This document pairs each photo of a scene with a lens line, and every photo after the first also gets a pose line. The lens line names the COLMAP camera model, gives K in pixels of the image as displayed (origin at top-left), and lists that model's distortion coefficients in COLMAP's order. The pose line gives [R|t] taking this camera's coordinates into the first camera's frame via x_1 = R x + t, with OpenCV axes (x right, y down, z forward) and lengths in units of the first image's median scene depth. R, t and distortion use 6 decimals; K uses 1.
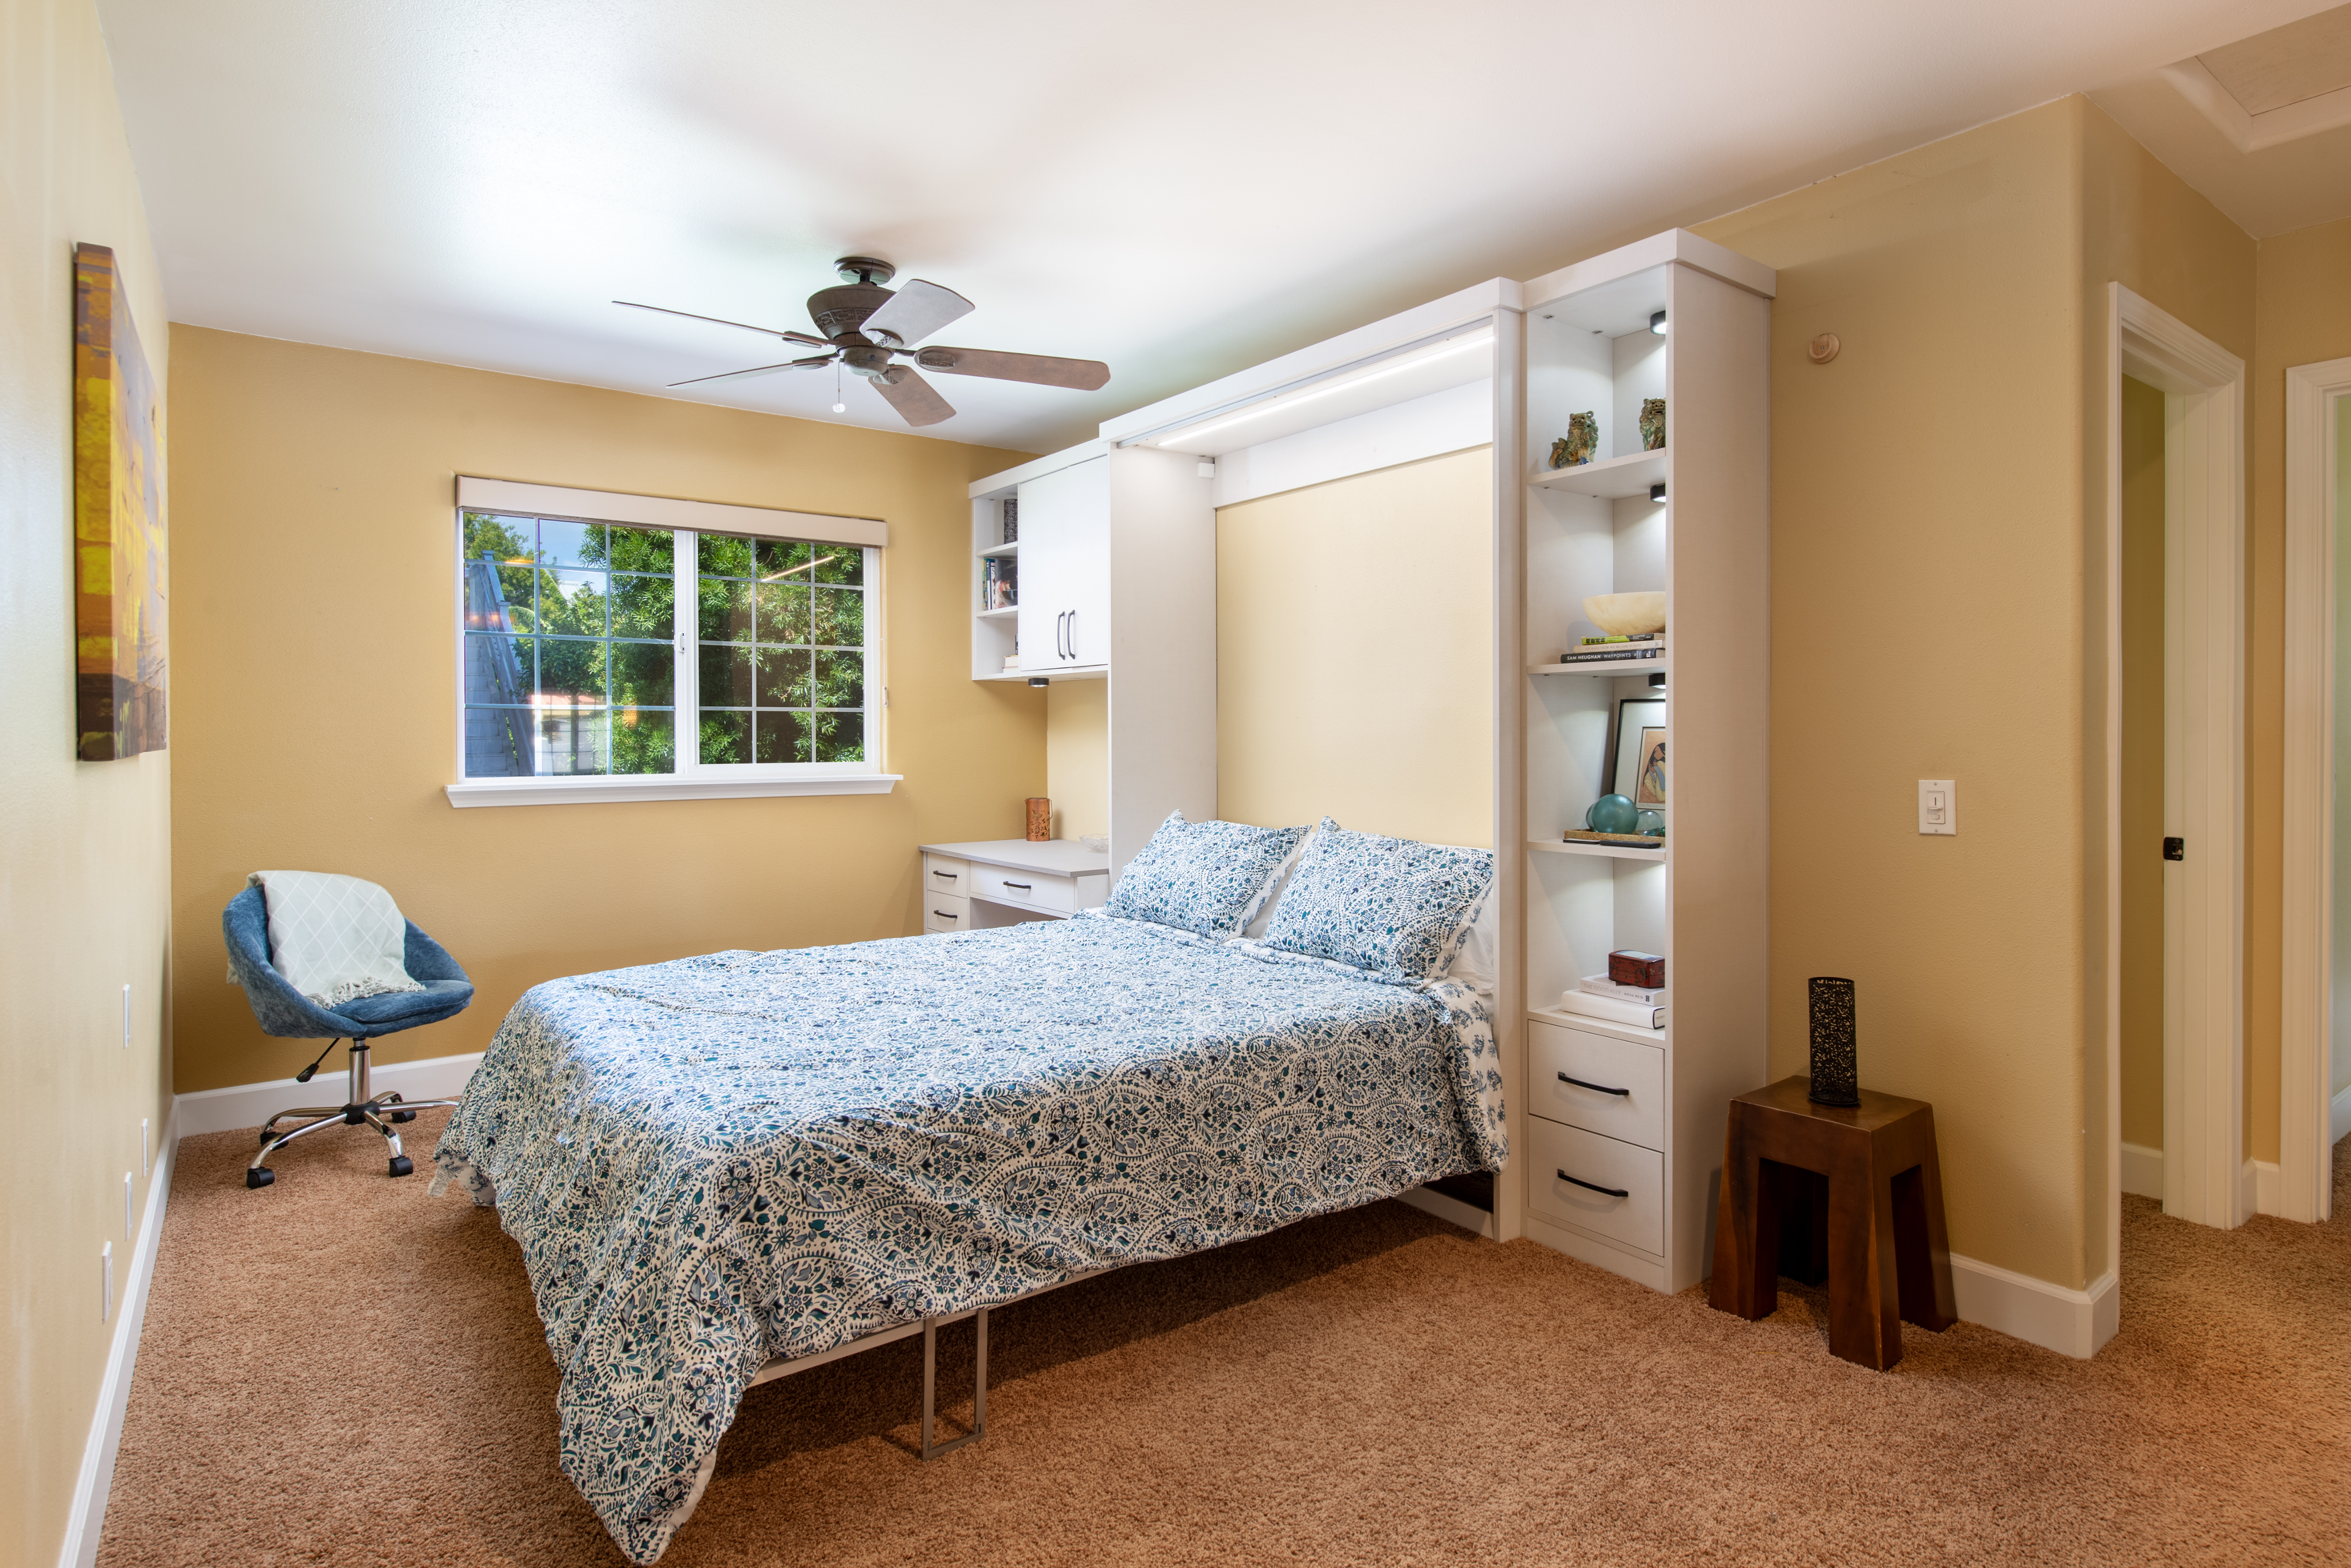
lens RADIAL K [[1263.9, 0, 1169.8], [0, 1263.9, 762.6], [0, 0, 1]] dist [0.001032, 0.001134]
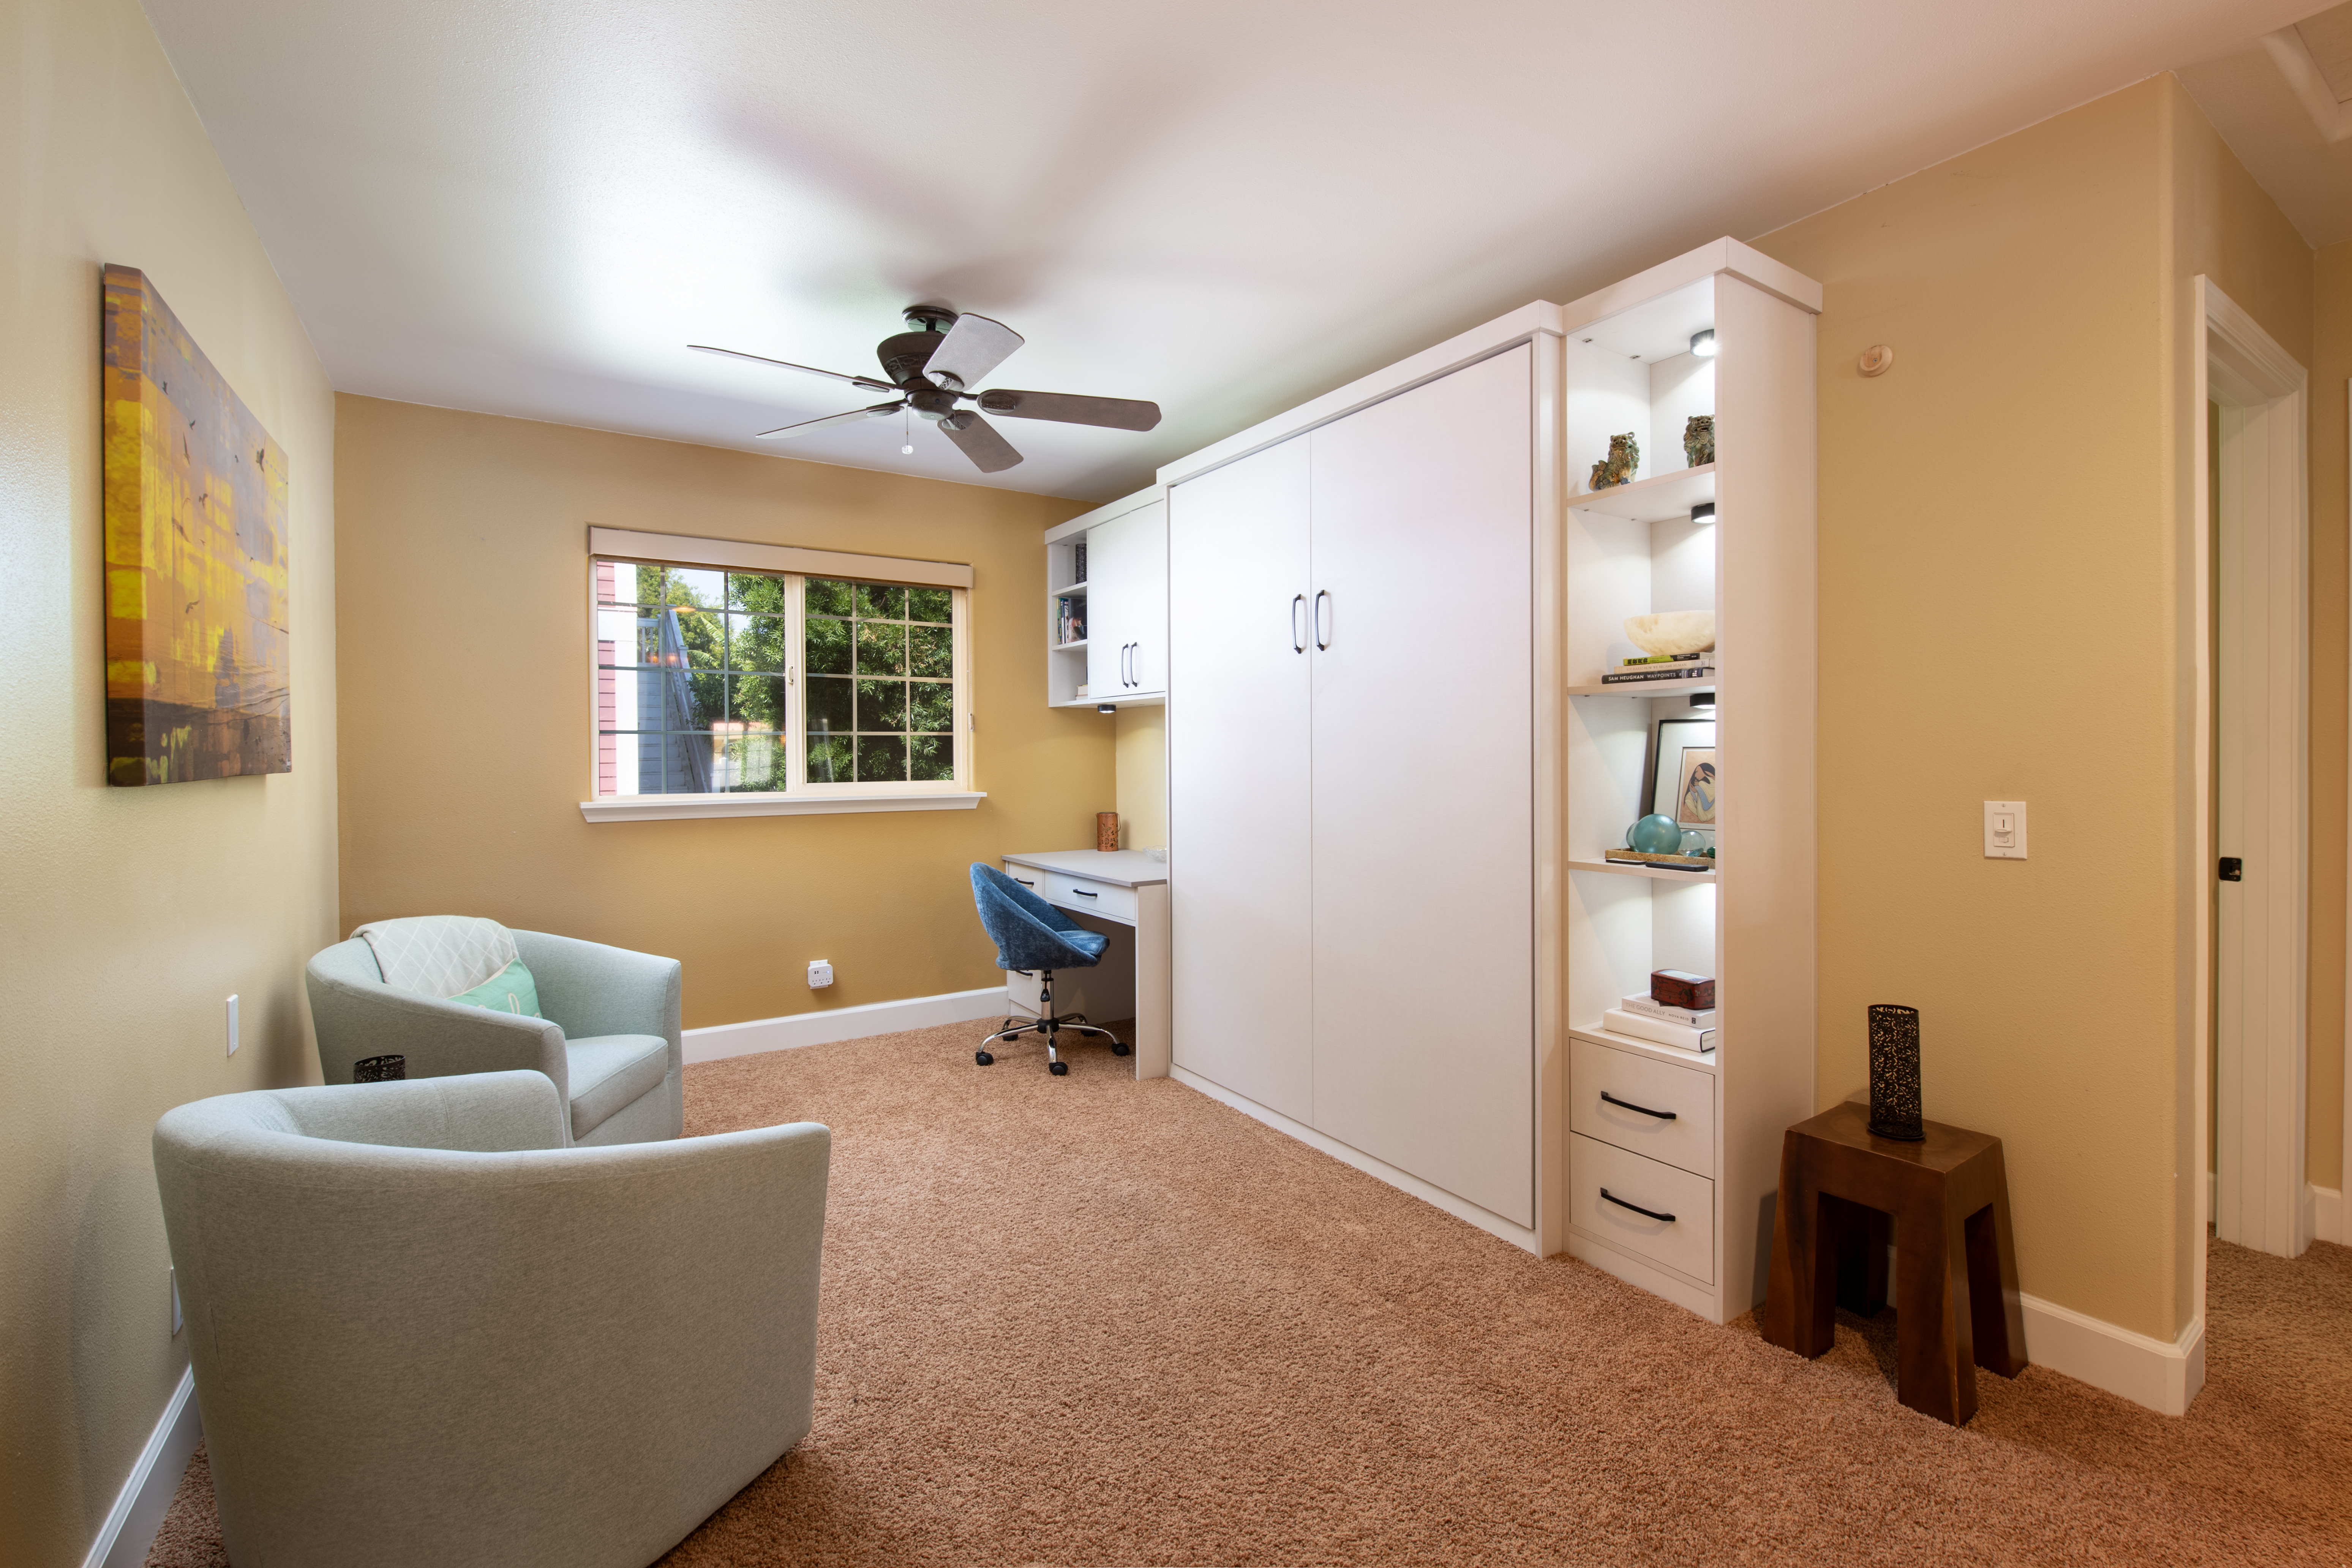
lens RADIAL K [[1041.0, 0, 1223.5], [0, 1041.0, 778.2], [0, 0, 1]] dist [-0.002326, -0.000935]
pose [[0.999931, -0.002786, -0.011372, 0.018786], [0.002796, 0.999996, 0.000859, -0.005420], [0.011370, -0.000891, 0.999935, 0.179785]]
